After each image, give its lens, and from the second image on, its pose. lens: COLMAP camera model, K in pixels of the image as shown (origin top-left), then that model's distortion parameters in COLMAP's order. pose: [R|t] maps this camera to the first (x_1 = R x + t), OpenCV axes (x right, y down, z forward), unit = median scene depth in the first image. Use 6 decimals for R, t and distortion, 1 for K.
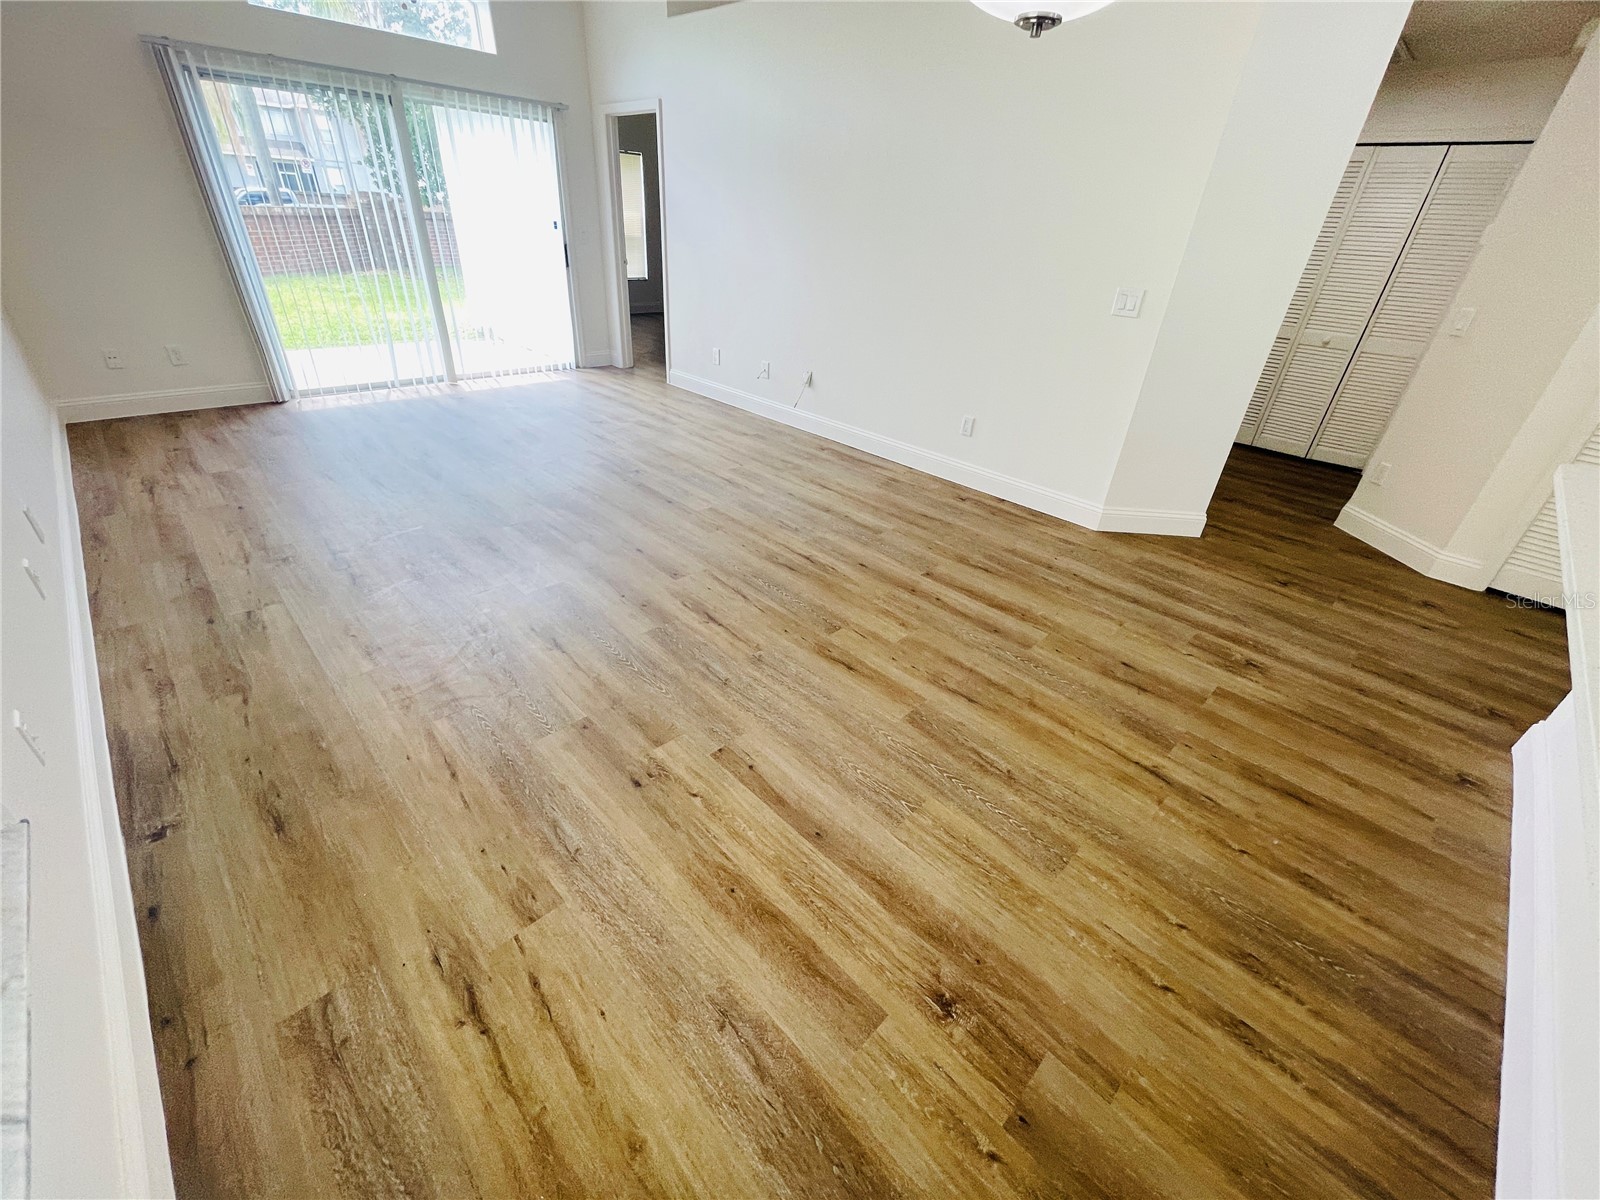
lens RADIAL K [[650.3, 0, 793.9], [0, 650.3, 599.3], [0, 0, 1]] dist [0.001671, 0.000534]
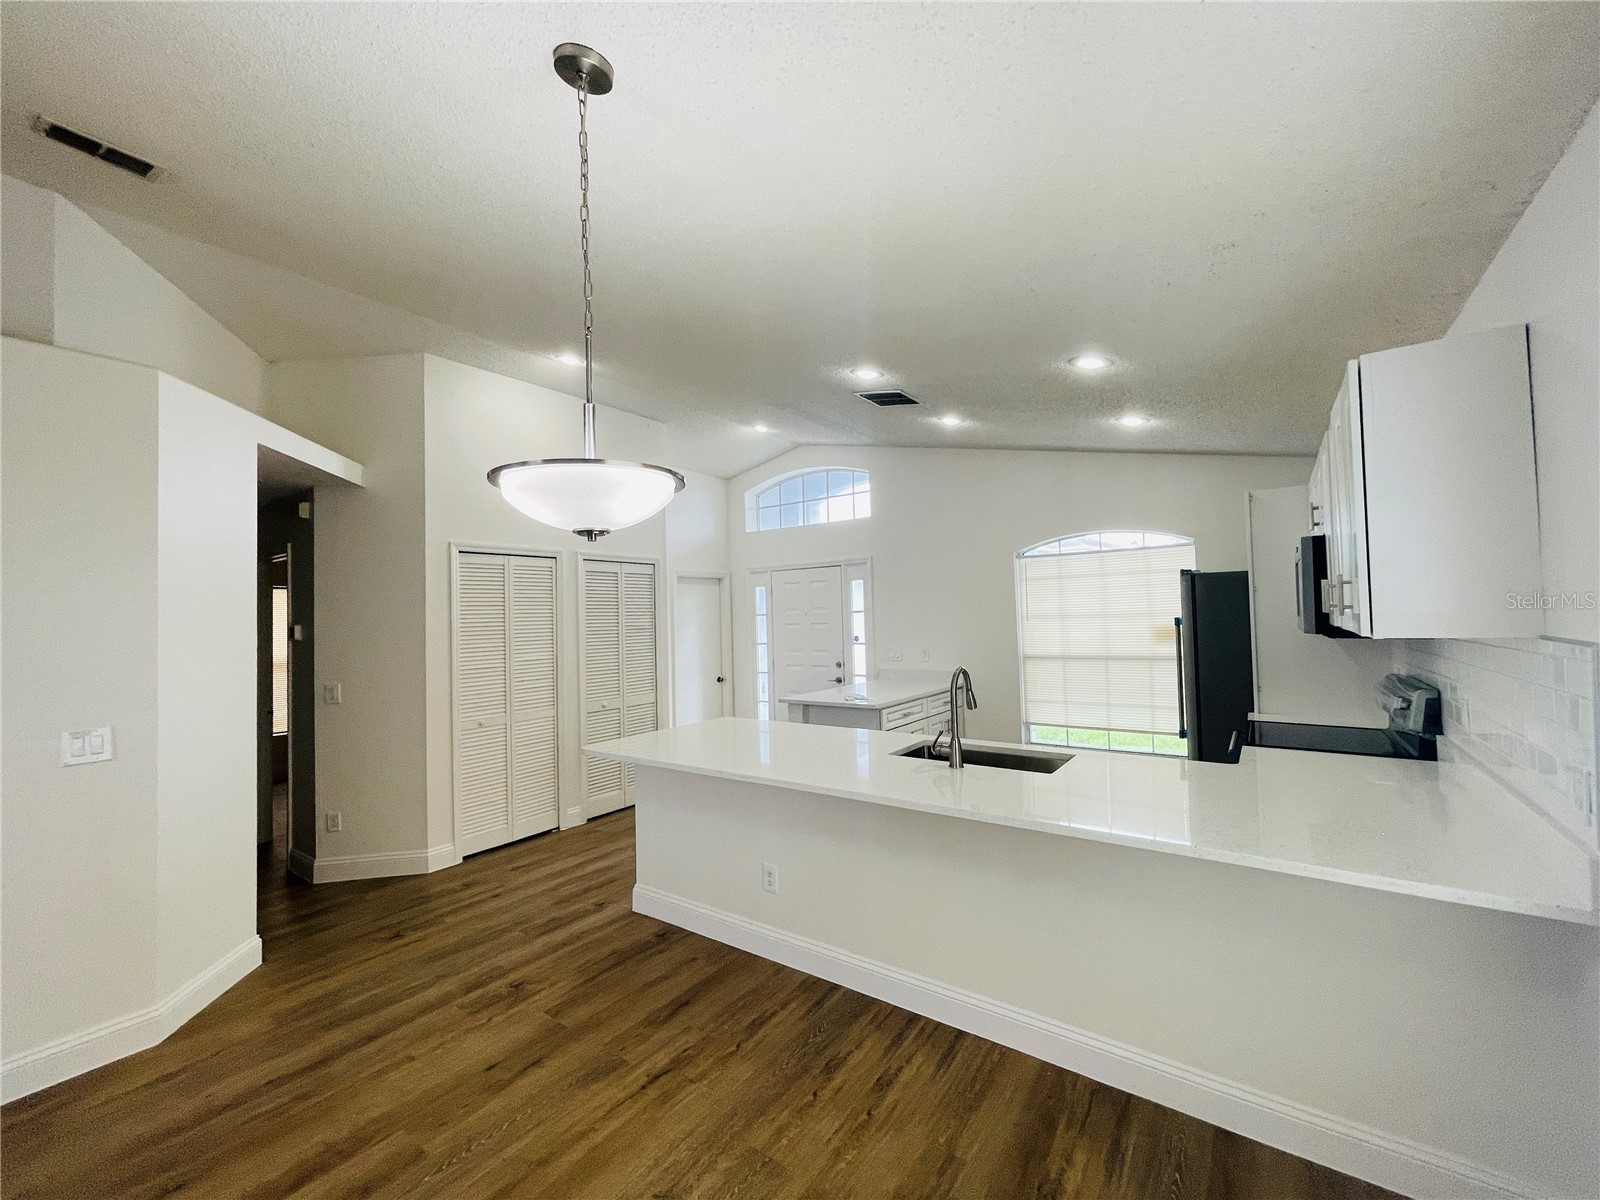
lens RADIAL K [[650.3, 0, 793.9], [0, 650.3, 599.3], [0, 0, 1]] dist [0.001671, 0.000534]
pose [[-0.164924, -0.025627, 0.985973, -0.486757], [0.516441, 0.849426, 0.108464, -0.373006], [-0.840291, 0.527085, -0.126856, 0.469220]]
